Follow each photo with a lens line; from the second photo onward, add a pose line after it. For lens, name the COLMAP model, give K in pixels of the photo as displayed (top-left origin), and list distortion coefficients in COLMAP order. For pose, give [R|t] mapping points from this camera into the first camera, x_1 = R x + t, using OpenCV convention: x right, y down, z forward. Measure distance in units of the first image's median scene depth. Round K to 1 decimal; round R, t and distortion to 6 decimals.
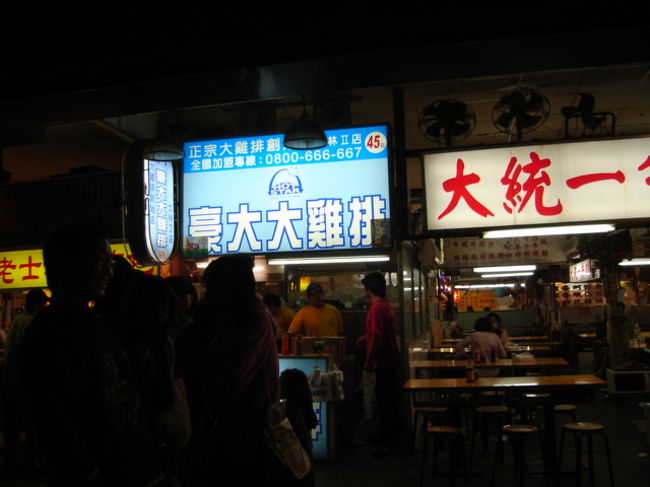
lens RADIAL K [[627.6, 0, 324.4], [0, 627.6, 242.6], [0, 0, 1]] dist [-0.146467, 0.000000]
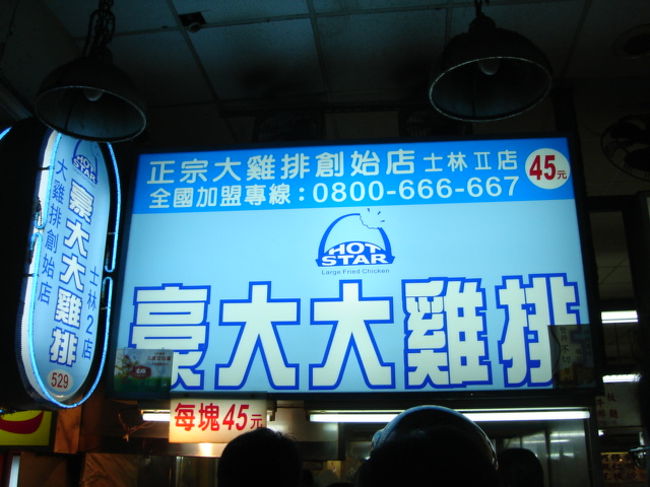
lens RADIAL K [[627.6, 0, 325.7], [0, 627.6, 244.5], [0, 0, 1]] dist [-0.146467, 0.000000]
pose [[0.993480, 0.065542, 0.093282, -0.127121], [-0.041021, 0.968932, -0.243903, 0.020382], [-0.106370, 0.238486, 0.965303, 0.556274]]
